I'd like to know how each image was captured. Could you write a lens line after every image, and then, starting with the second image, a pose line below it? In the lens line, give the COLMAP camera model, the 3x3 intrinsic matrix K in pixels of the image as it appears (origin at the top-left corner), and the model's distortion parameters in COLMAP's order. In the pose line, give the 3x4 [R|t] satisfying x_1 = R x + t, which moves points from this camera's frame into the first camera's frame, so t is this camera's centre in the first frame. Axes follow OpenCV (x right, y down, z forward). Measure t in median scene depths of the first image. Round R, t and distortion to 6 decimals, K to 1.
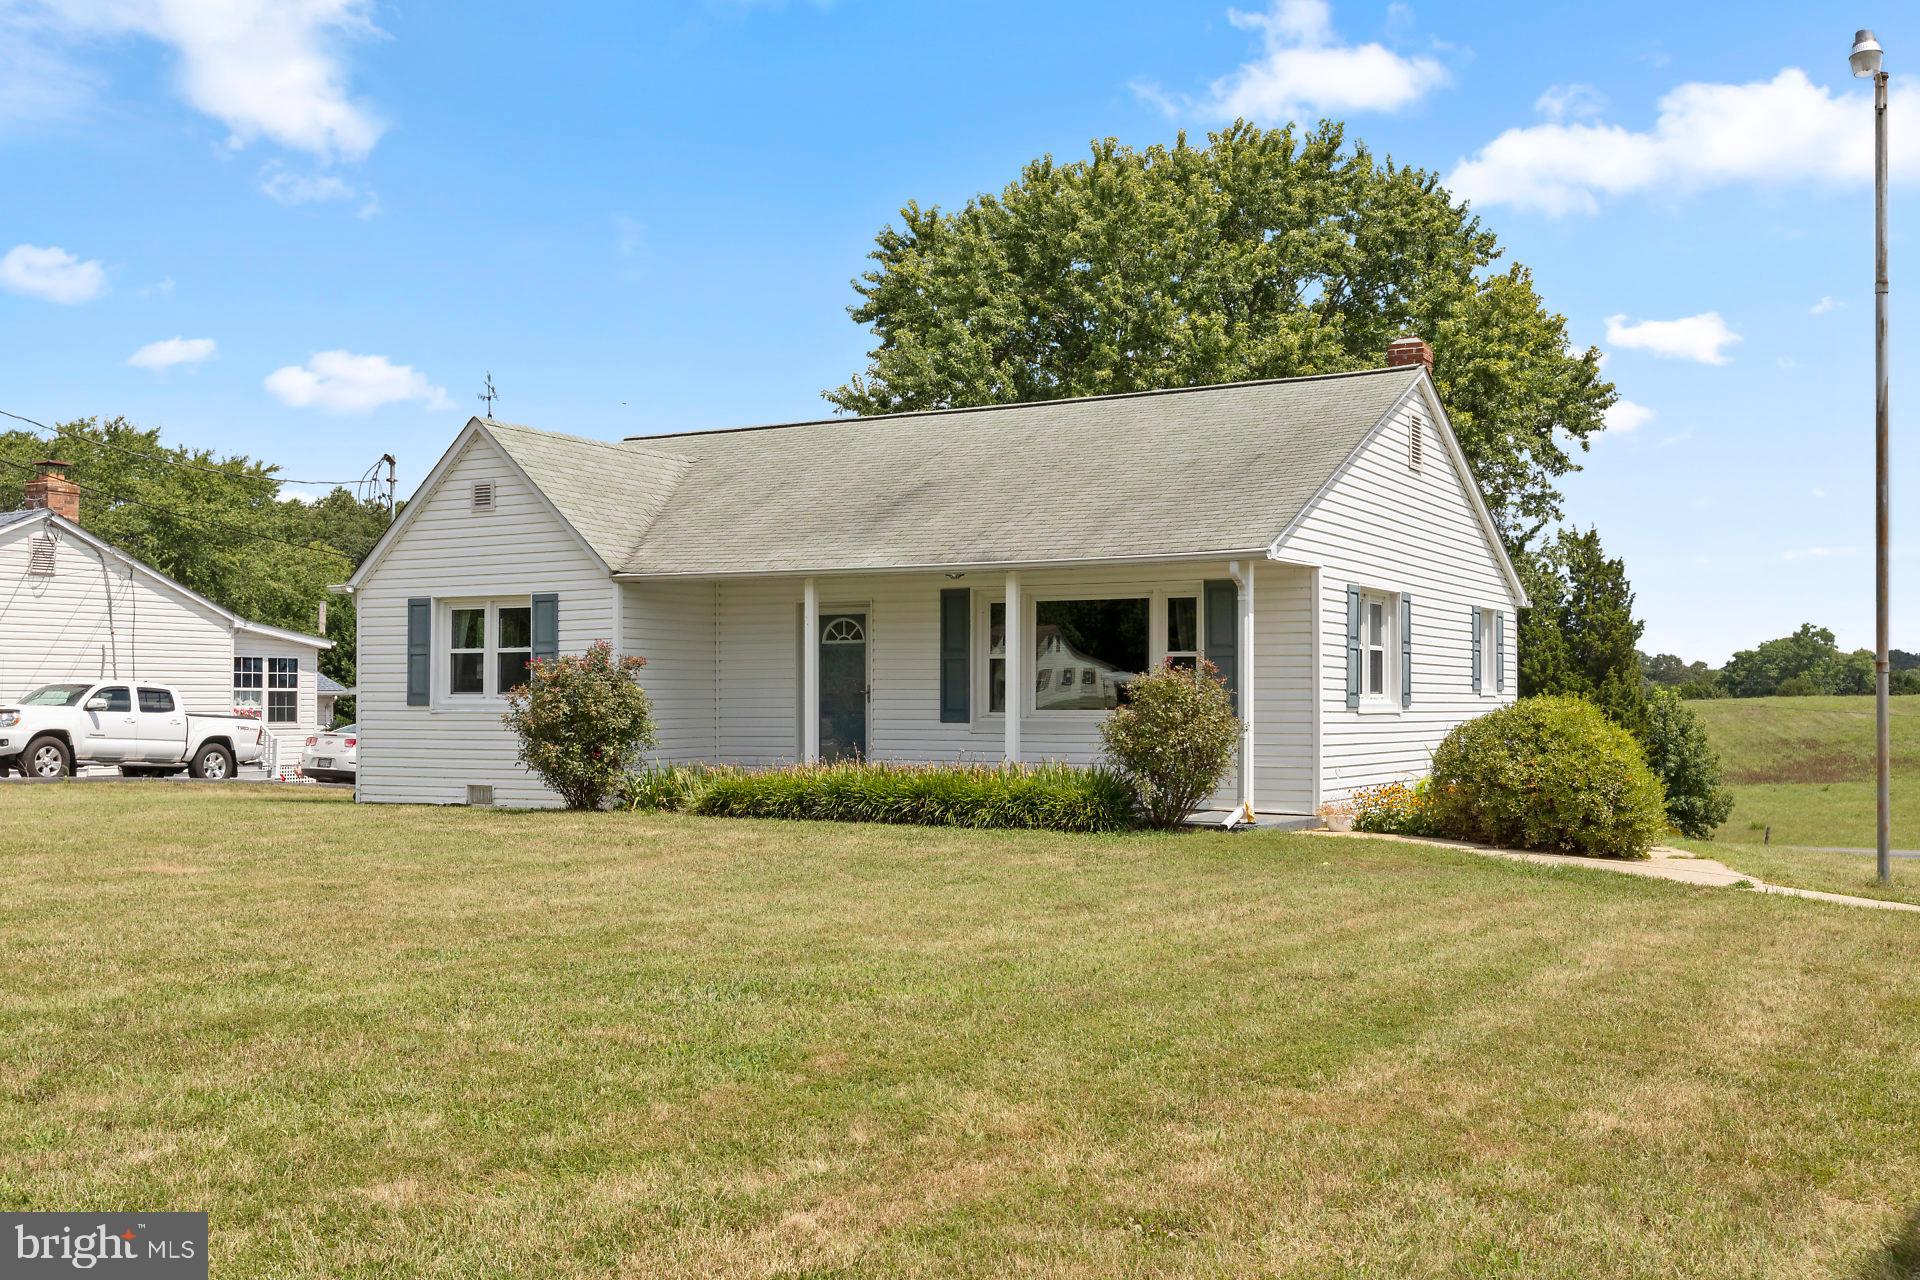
lens RADIAL K [[1868.8, 0, 956.8], [0, 1868.8, 688.0], [0, 0, 1]] dist [-0.022439, 0.025029]
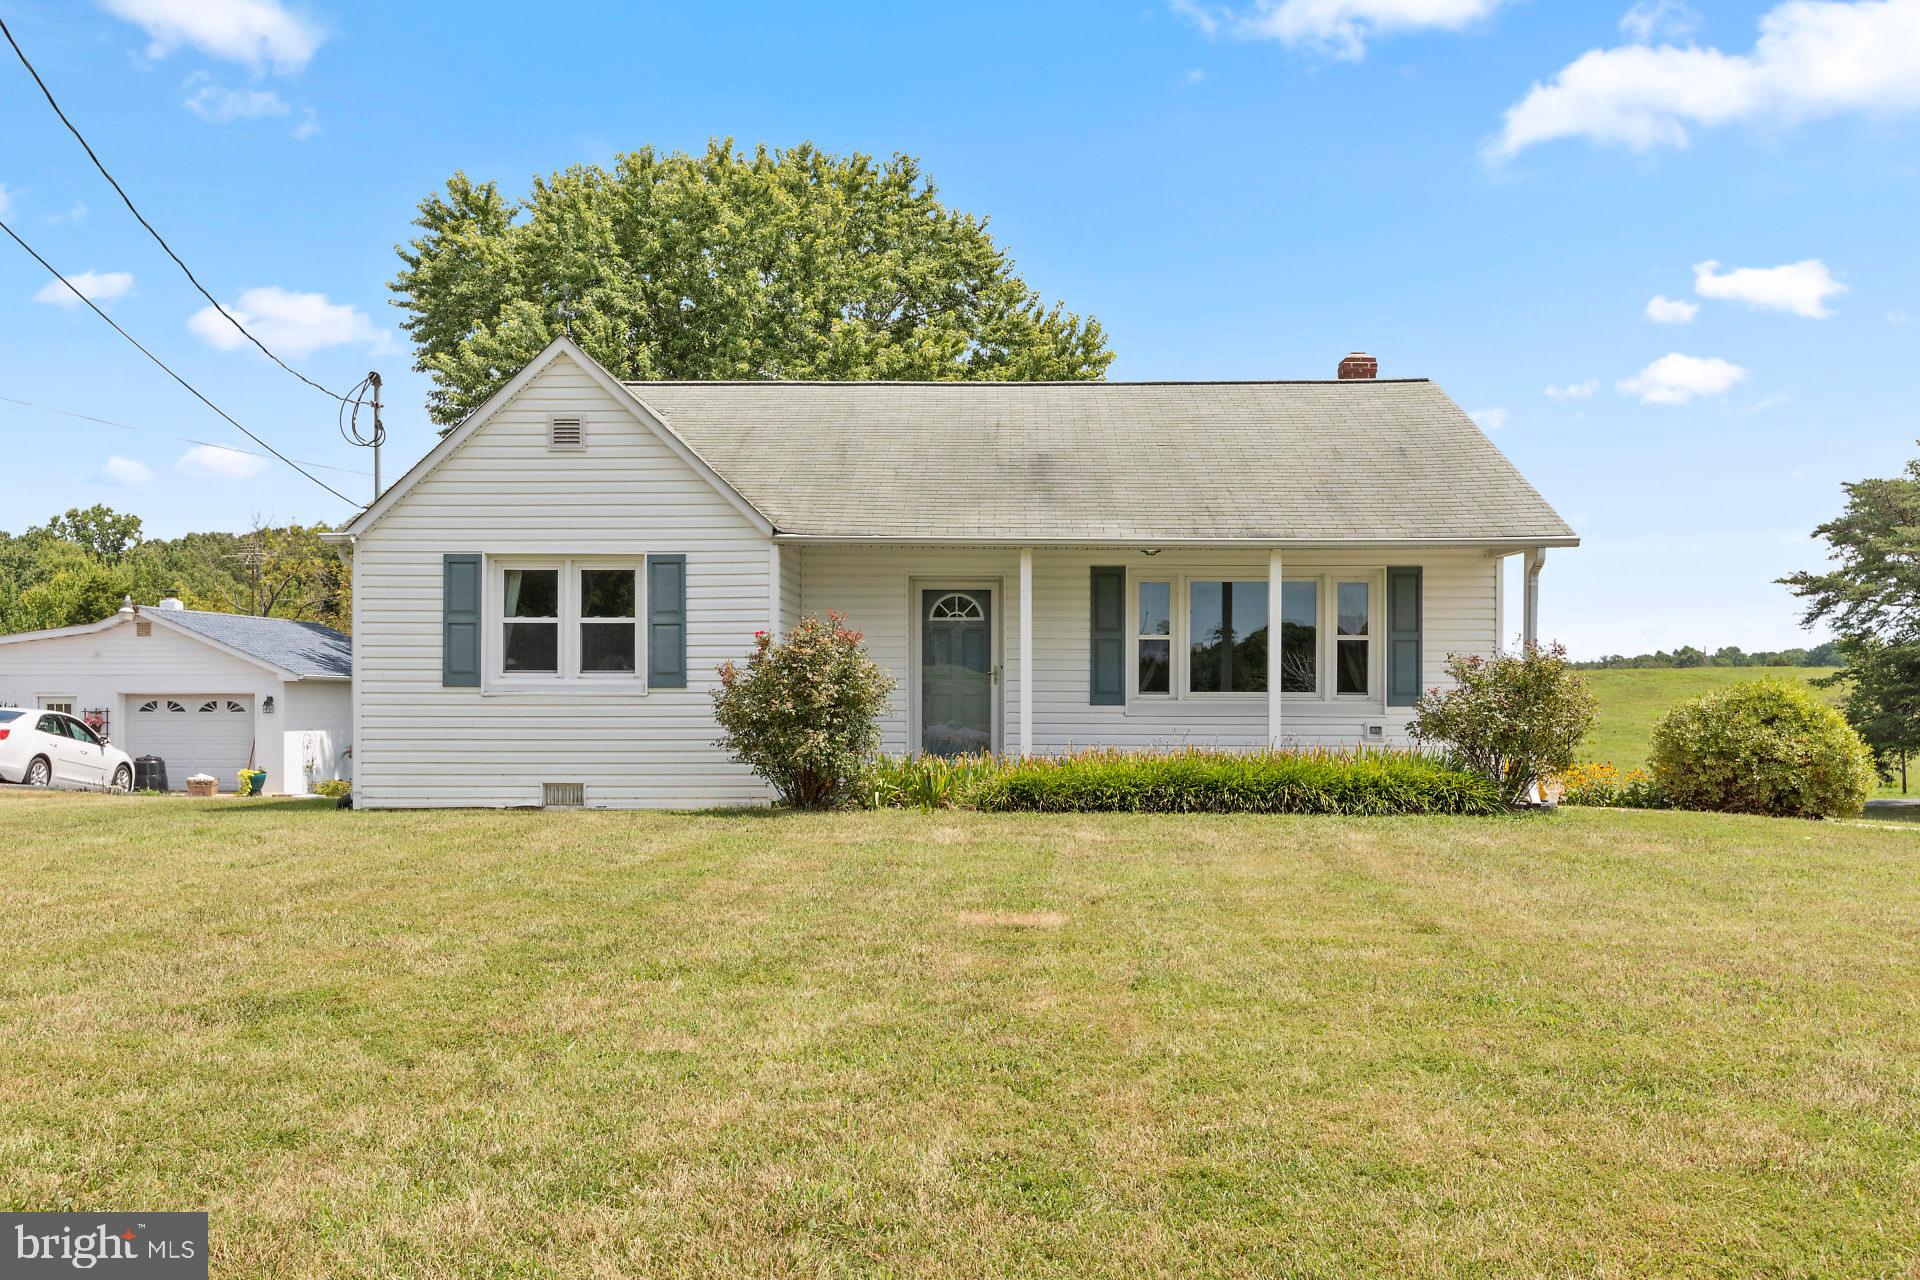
lens RADIAL K [[1611.4, 0, 961.2], [0, 1611.4, 695.0], [0, 0, 1]] dist [-0.000043, -0.001521]
pose [[0.882663, -0.000578, 0.470006, -0.434993], [-0.005947, 0.999905, 0.012397, 0.003172], [-0.469969, -0.013738, 0.882576, 0.287797]]
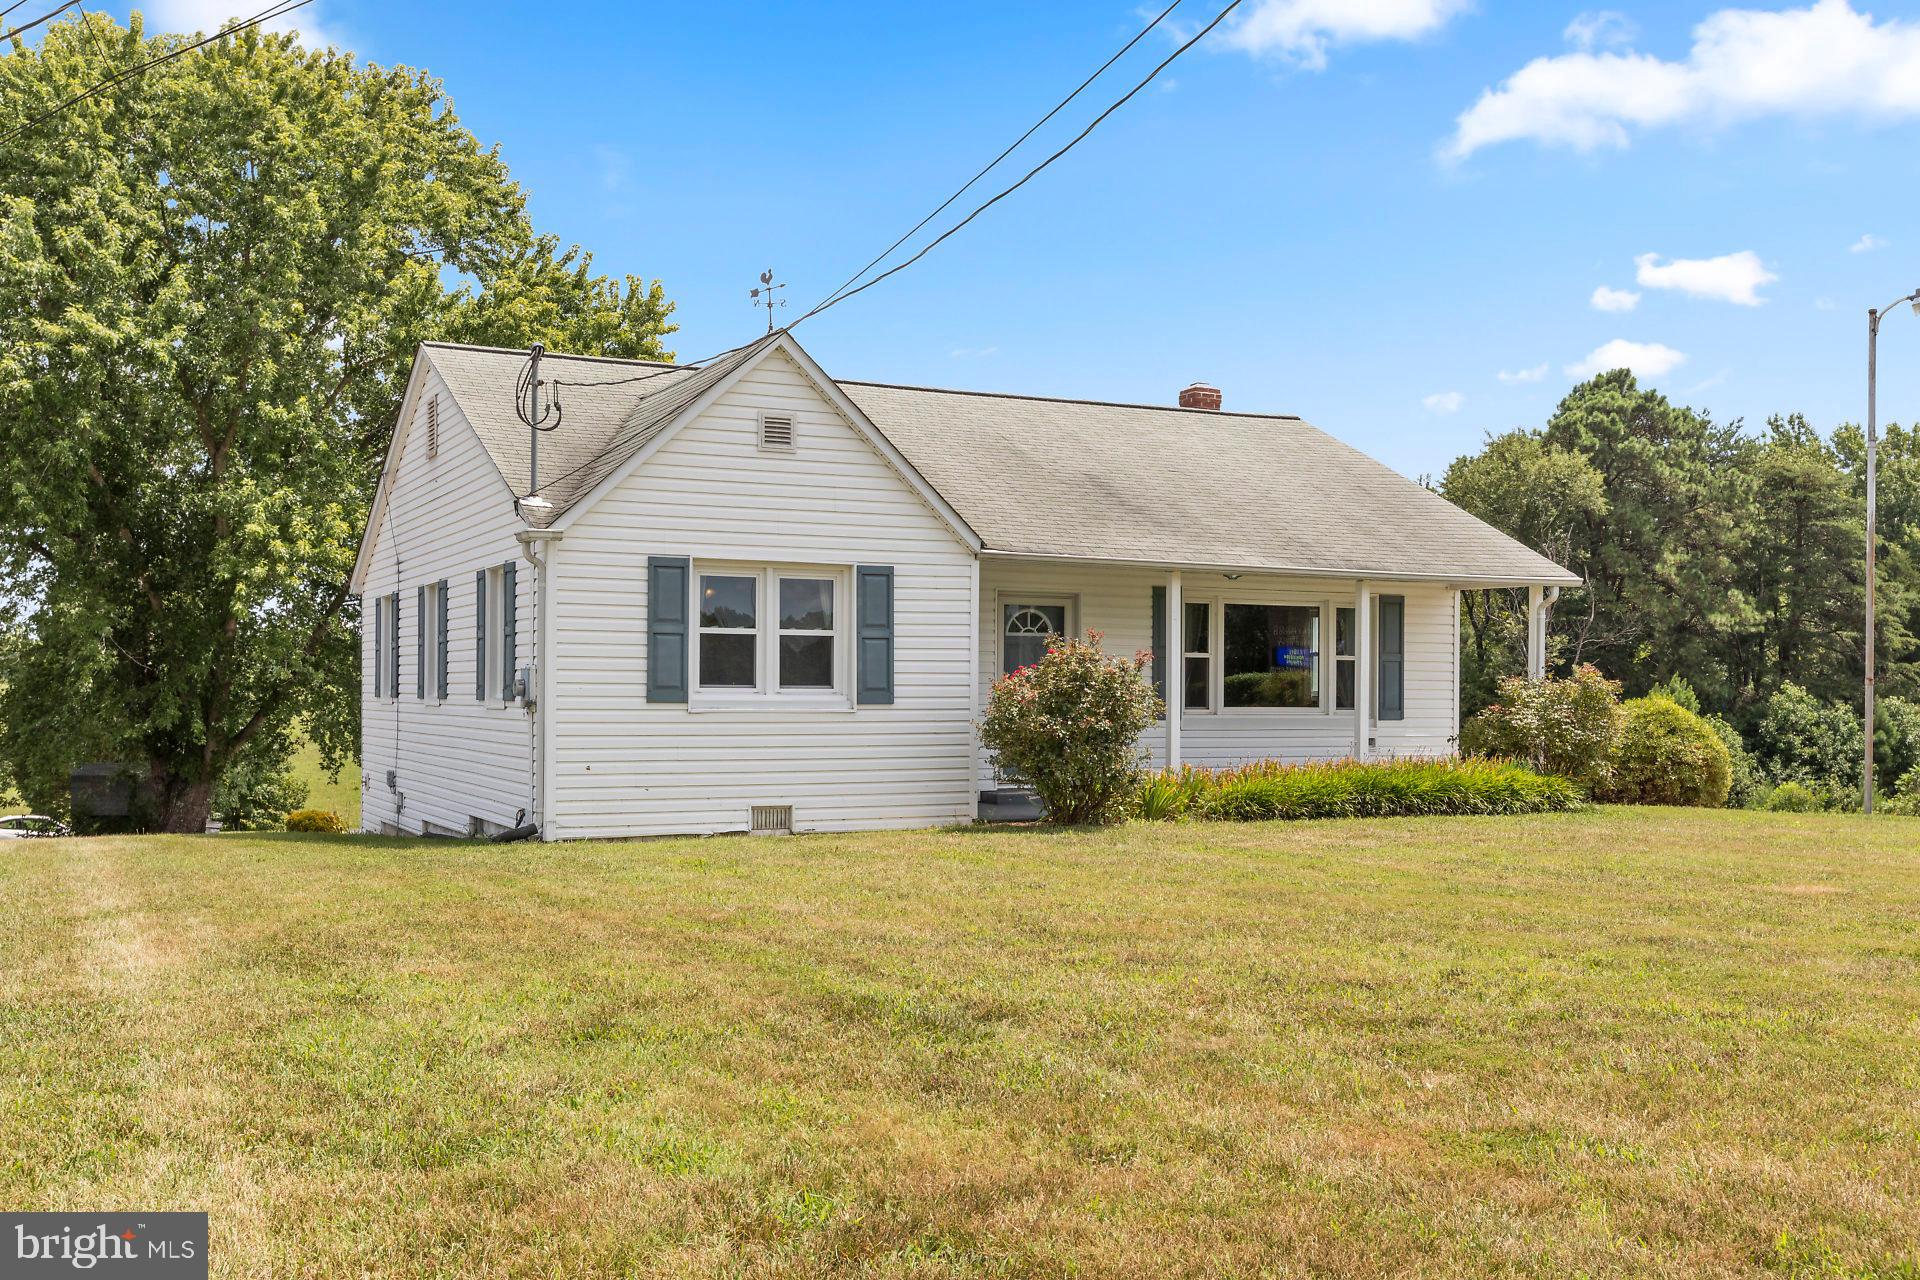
lens RADIAL K [[1868.8, 0, 956.8], [0, 1868.8, 688.0], [0, 0, 1]] dist [-0.022439, 0.025029]
pose [[0.561647, 0.005703, 0.827357, -0.852641], [-0.013135, 0.999912, 0.002024, 0.000649], [-0.827273, -0.012004, 0.561673, 0.502251]]
